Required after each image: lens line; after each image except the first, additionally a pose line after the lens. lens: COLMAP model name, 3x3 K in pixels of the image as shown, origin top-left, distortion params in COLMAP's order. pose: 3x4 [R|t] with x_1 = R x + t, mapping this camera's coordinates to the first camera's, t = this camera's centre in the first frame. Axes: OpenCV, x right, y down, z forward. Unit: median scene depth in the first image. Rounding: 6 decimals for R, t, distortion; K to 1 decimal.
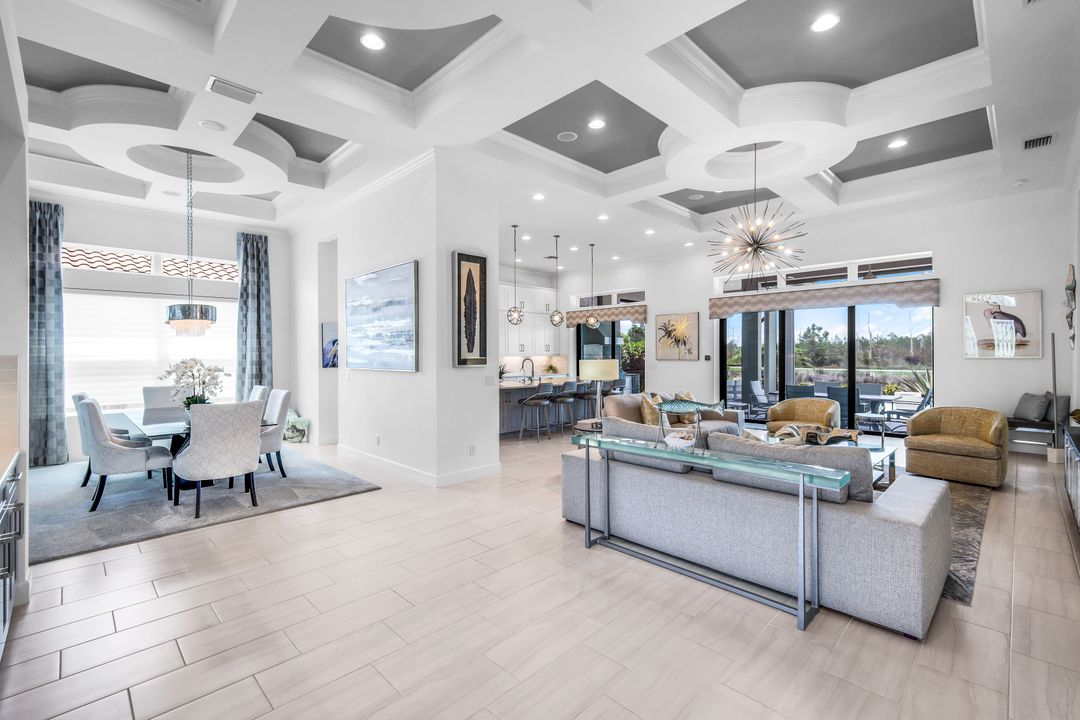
lens RADIAL K [[471.9, 0, 540.1], [0, 471.9, 357.2], [0, 0, 1]] dist [0.000637, 0.000439]
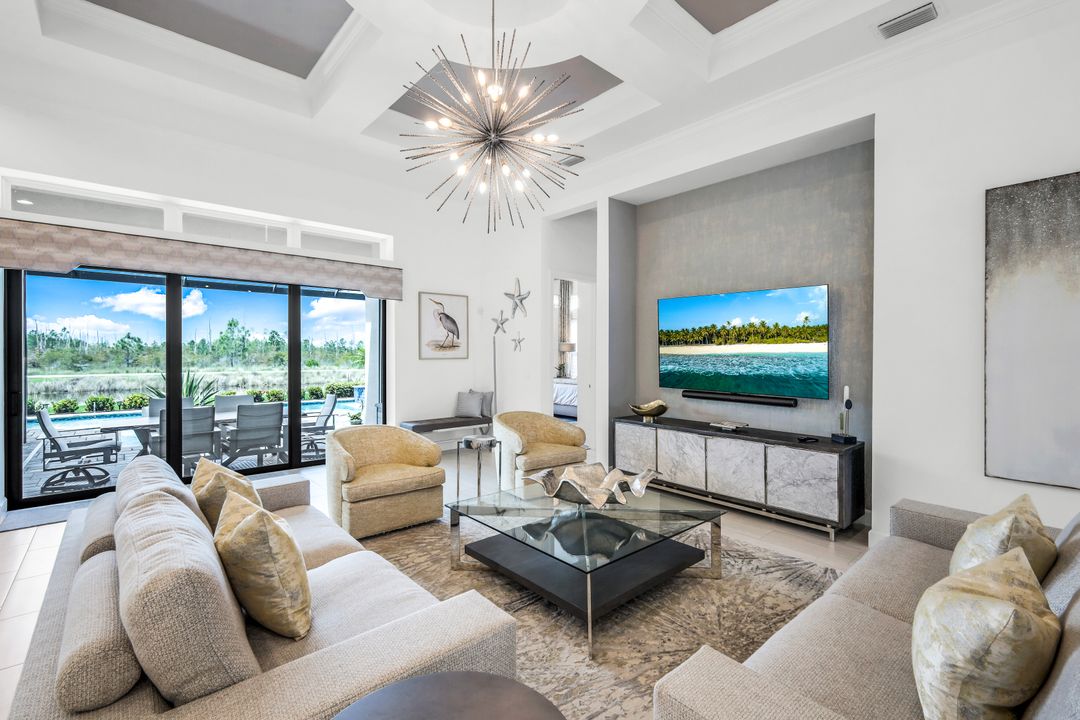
lens RADIAL K [[476.9, 0, 542.5], [0, 476.9, 354.9], [0, 0, 1]] dist [-0.000512, 0.000096]
pose [[0.052520, 0.001350, 0.998619, -0.028260], [0.005506, 0.999983, -0.001641, -0.003234], [-0.998605, 0.005585, 0.052511, 0.648313]]
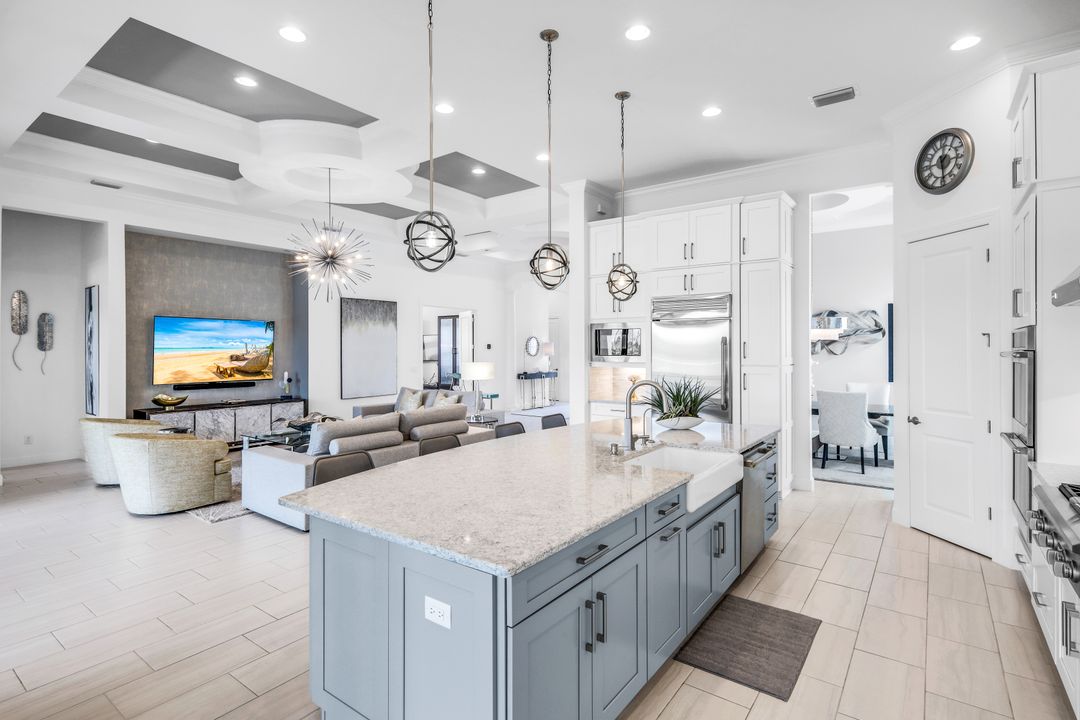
lens RADIAL K [[534.7, 0, 537.5], [0, 534.7, 345.9], [0, 0, 1]] dist [0.004046, 0.000839]
pose [[-0.988170, 0.007635, -0.153169, 0.123437], [0.006995, 0.999964, 0.004721, -0.028196], [0.153200, 0.003594, -0.988189, 1.600070]]
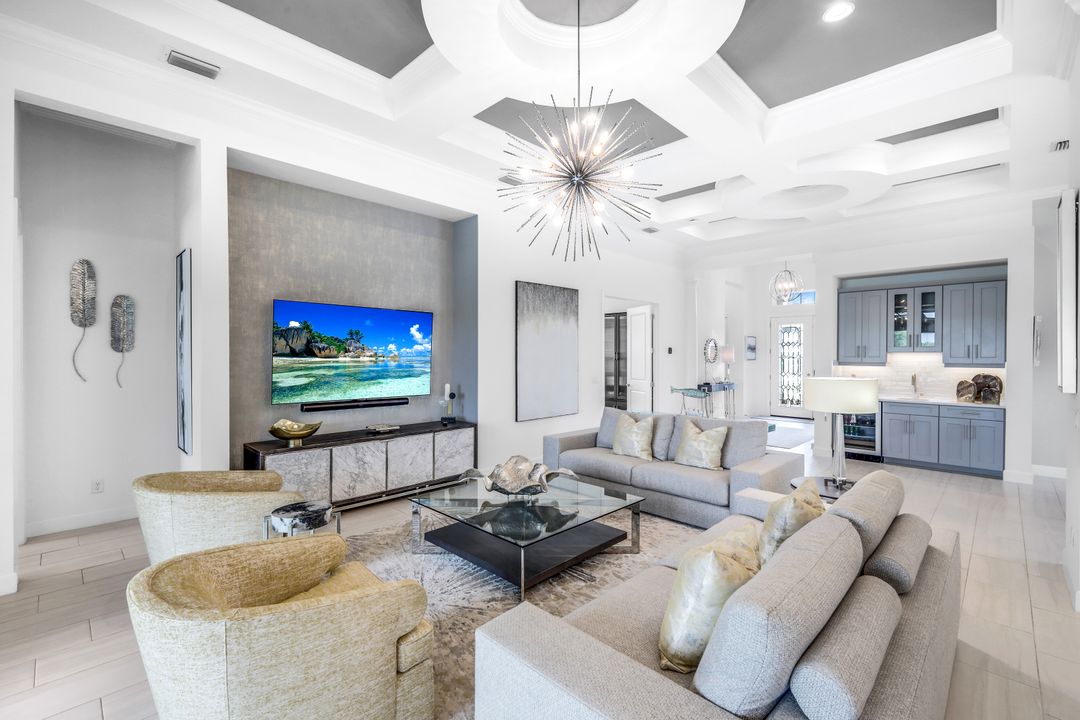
lens RADIAL K [[471.9, 0, 540.1], [0, 471.9, 357.2], [0, 0, 1]] dist [0.000637, 0.000439]
pose [[-0.999743, 0.003319, -0.022420, 0.361543], [0.002966, 0.999871, 0.015764, -0.022335], [0.022469, 0.015693, -0.999624, 1.092422]]
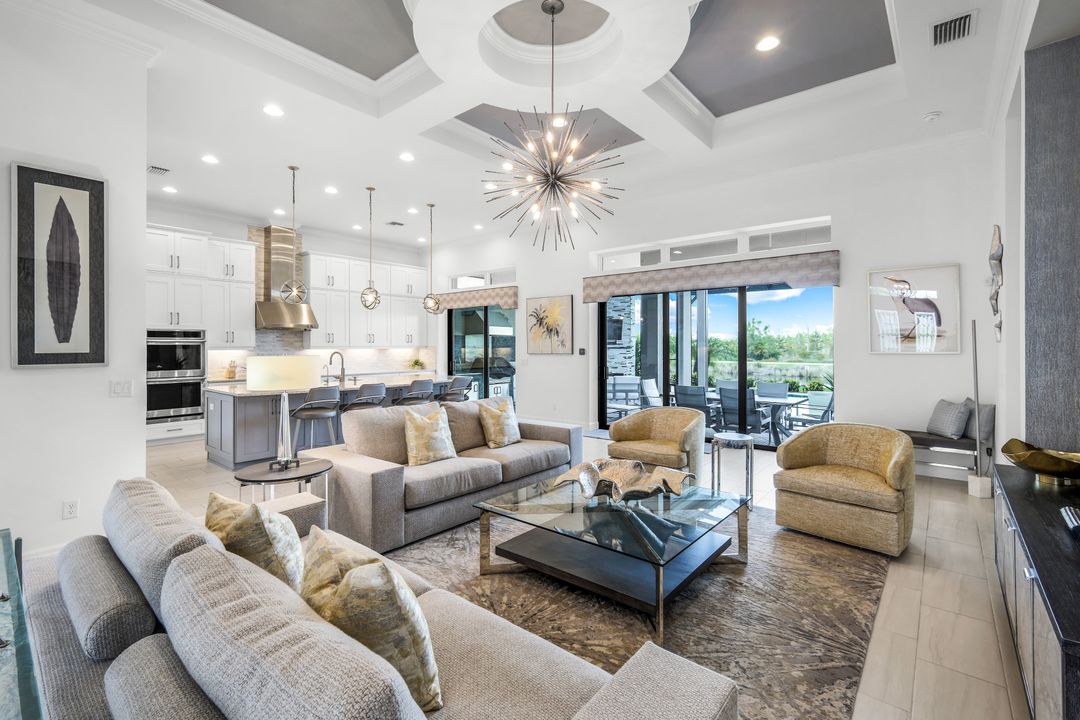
lens RADIAL K [[480.3, 0, 540.6], [0, 480.3, 344.1], [0, 0, 1]] dist [0.001372, -0.000100]
pose [[0.995401, 0.004031, 0.095707, 0.265600], [-0.002964, 0.999932, -0.011284, -0.002236], [-0.095746, 0.010949, 0.995346, 0.248280]]
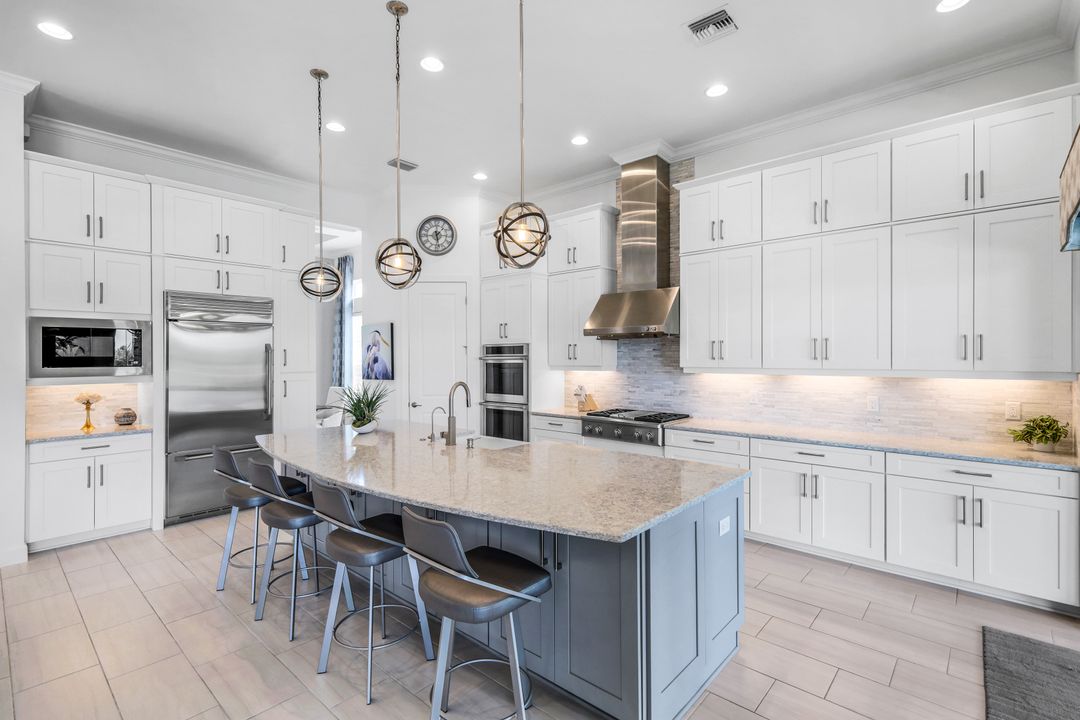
lens RADIAL K [[500.8, 0, 542.3], [0, 500.8, 357.4], [0, 0, 1]] dist [0.003045, 0.000541]
pose [[0.064522, 0.008333, -0.997882, 0.438981], [-0.004267, 0.999958, 0.008074, -0.024508], [0.997907, 0.003737, 0.064554, 1.231459]]
